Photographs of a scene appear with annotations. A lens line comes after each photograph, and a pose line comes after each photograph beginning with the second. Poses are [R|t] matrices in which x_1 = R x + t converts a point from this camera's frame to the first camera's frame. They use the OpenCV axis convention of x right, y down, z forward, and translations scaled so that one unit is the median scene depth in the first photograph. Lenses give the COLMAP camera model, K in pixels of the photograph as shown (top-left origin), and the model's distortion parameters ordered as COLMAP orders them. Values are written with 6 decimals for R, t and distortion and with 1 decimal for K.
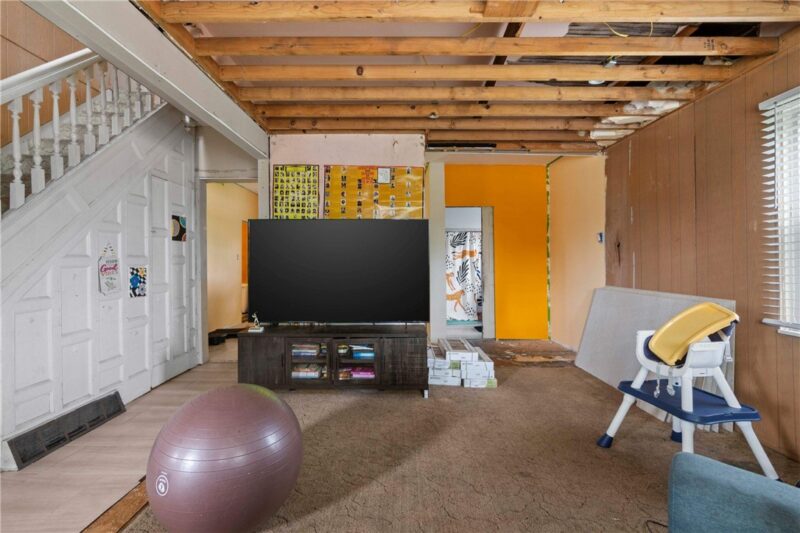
lens RADIAL K [[355.5, 0, 398.6], [0, 355.5, 264.0], [0, 0, 1]] dist [-0.002896, -0.000327]
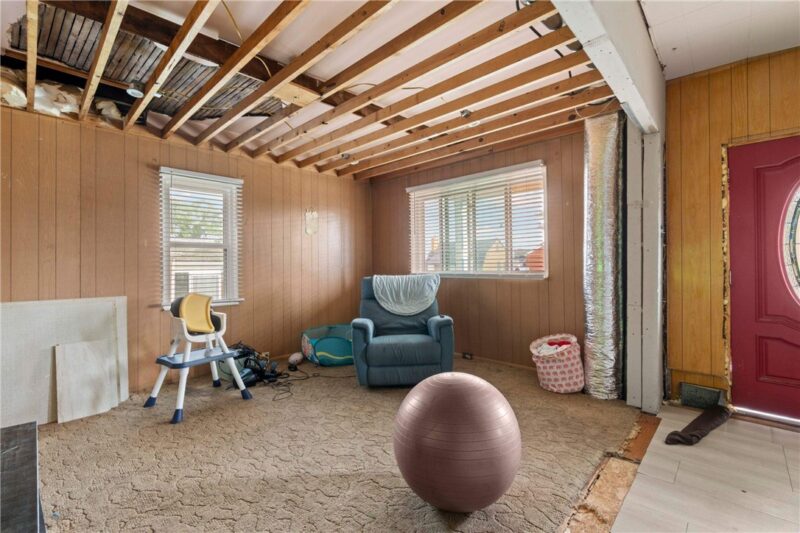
lens RADIAL K [[355.5, 0, 398.6], [0, 355.5, 264.0], [0, 0, 1]] dist [-0.002896, -0.000327]
pose [[-0.725306, 0.008938, 0.688369, -0.784777], [0.010719, 0.999941, -0.001690, -0.007087], [-0.688343, 0.006153, -0.725359, 1.340541]]
